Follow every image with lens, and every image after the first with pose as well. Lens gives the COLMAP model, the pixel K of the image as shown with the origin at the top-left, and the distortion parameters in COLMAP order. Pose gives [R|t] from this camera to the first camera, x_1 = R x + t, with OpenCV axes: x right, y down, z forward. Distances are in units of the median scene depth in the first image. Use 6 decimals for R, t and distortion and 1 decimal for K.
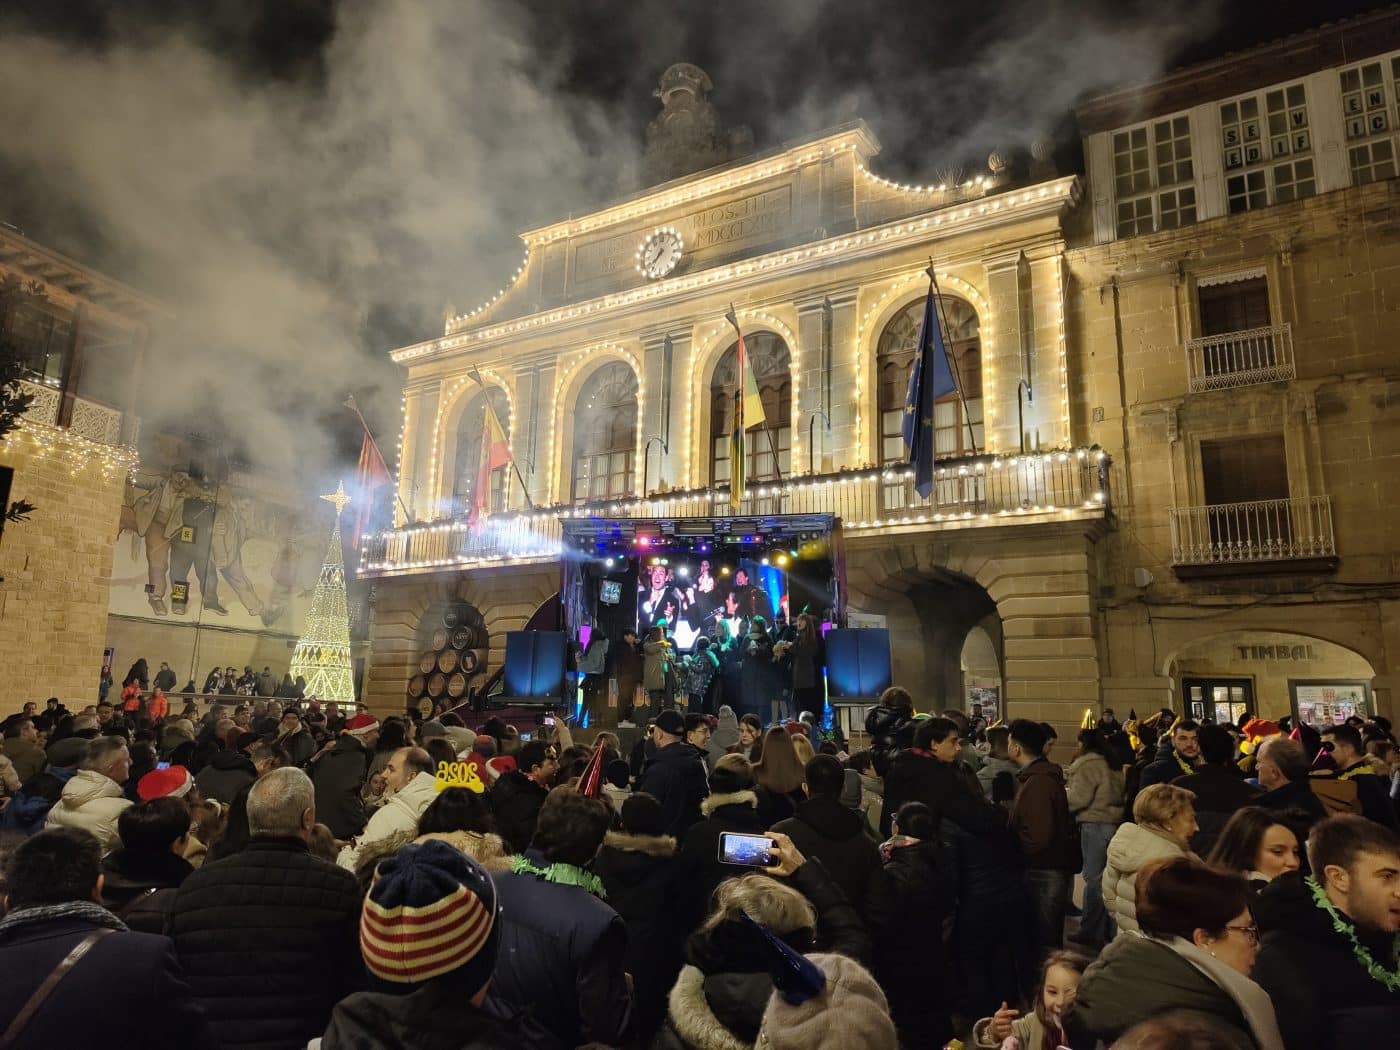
lens RADIAL K [[972.9, 0, 700.2], [0, 972.9, 515.6], [0, 0, 1]] dist [0.013779, -0.003032]
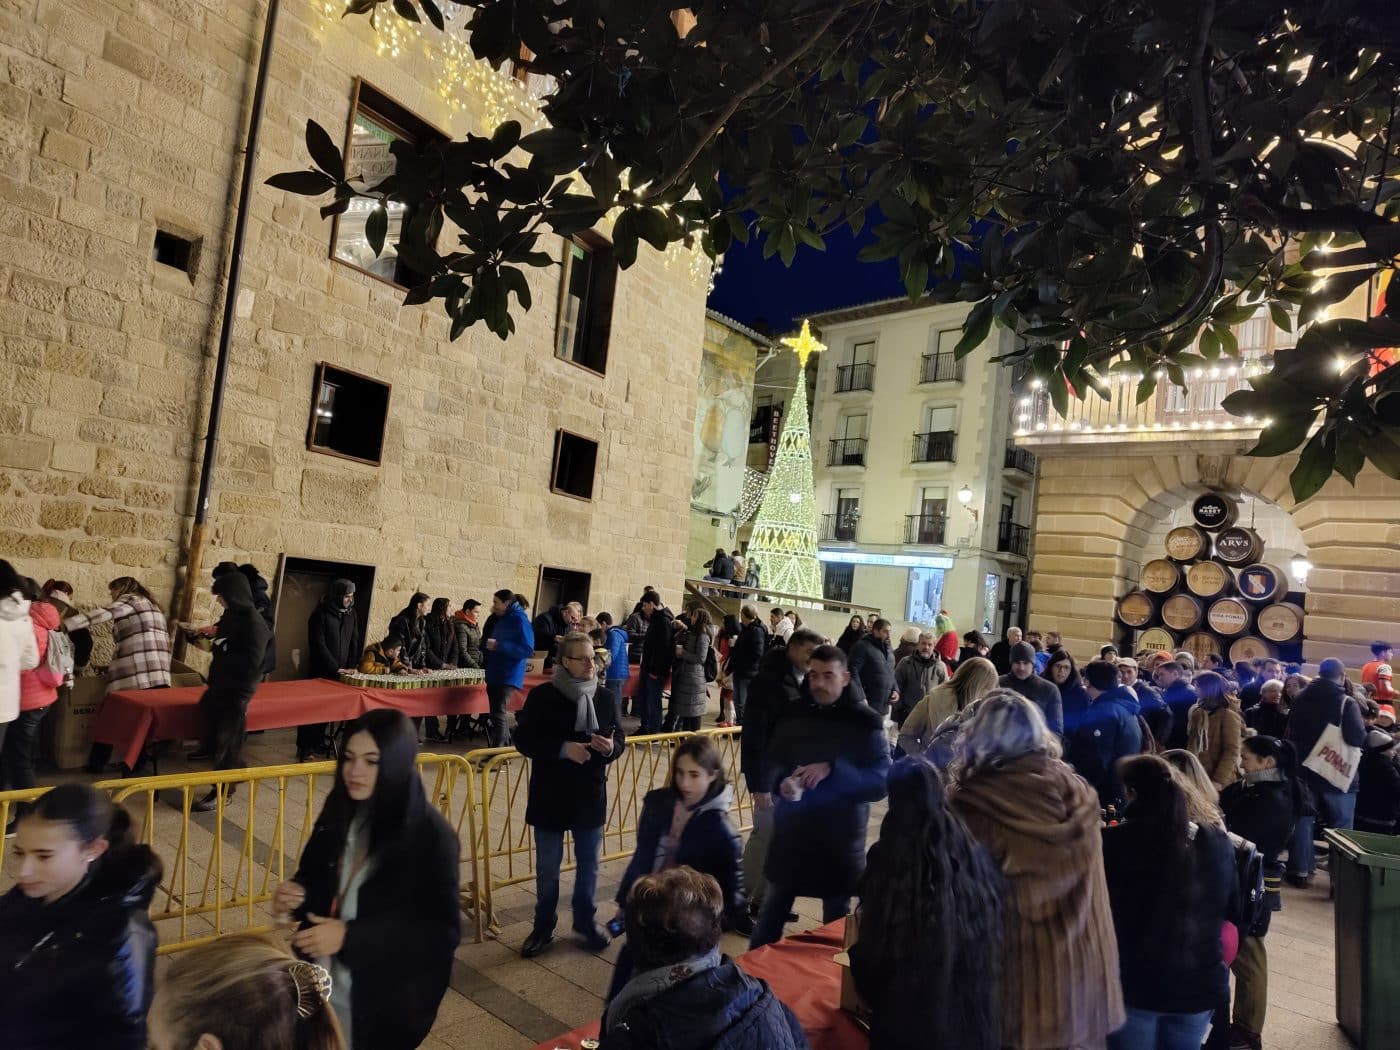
lens RADIAL K [[968.5, 0, 702.0], [0, 968.5, 528.3], [0, 0, 1]] dist [0.004623, -0.000469]
pose [[0.984434, 0.072162, -0.160258, -0.558564], [-0.051258, 0.990064, 0.130946, 0.055548], [0.168115, -0.120693, 0.978351, 0.356814]]
